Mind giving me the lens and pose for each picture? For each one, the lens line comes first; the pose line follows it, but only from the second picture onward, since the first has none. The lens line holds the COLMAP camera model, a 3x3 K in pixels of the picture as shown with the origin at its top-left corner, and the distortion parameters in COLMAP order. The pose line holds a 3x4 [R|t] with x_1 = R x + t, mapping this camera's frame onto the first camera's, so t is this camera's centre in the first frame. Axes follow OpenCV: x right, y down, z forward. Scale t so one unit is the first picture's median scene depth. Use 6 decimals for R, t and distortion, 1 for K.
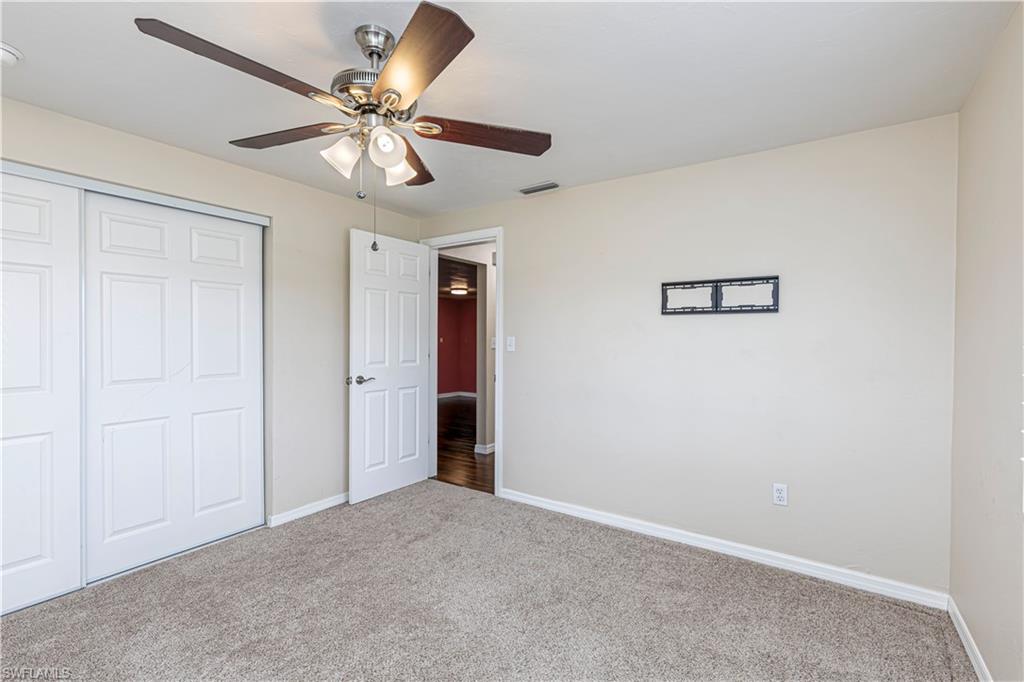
lens RADIAL K [[458.2, 0, 517.0], [0, 458.2, 339.8], [0, 0, 1]] dist [0.005044, 0.000806]
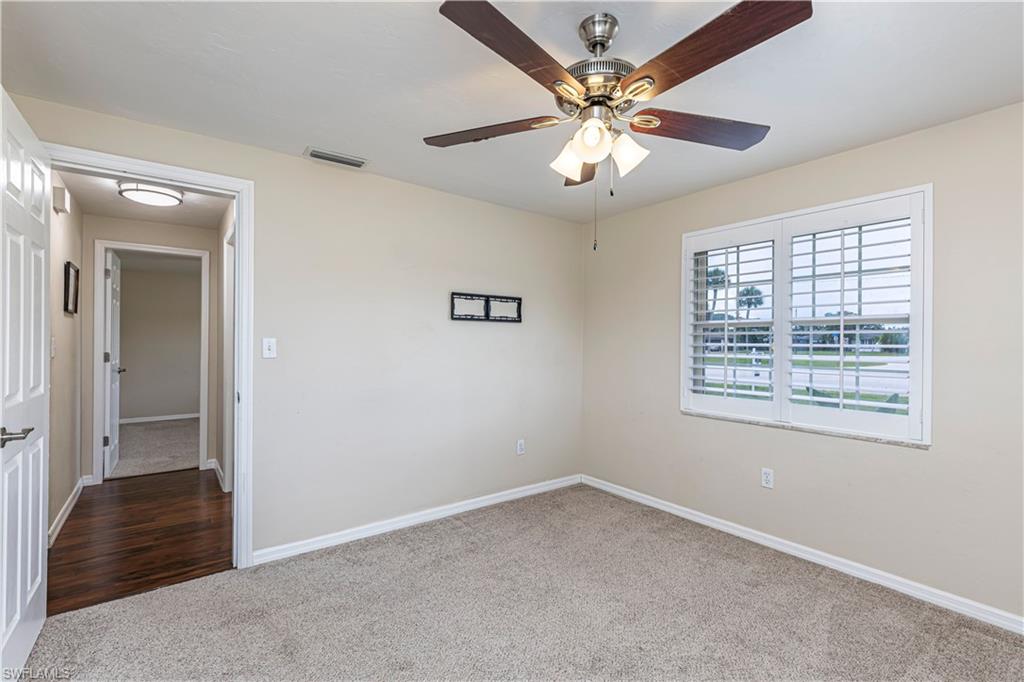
lens RADIAL K [[458.2, 0, 516.3], [0, 458.2, 340.3], [0, 0, 1]] dist [0.005044, 0.000806]
pose [[0.312736, 0.002080, 0.949838, -0.755896], [0.000764, 0.999997, -0.002442, -0.000628], [-0.949840, 0.001489, 0.312733, 0.514572]]
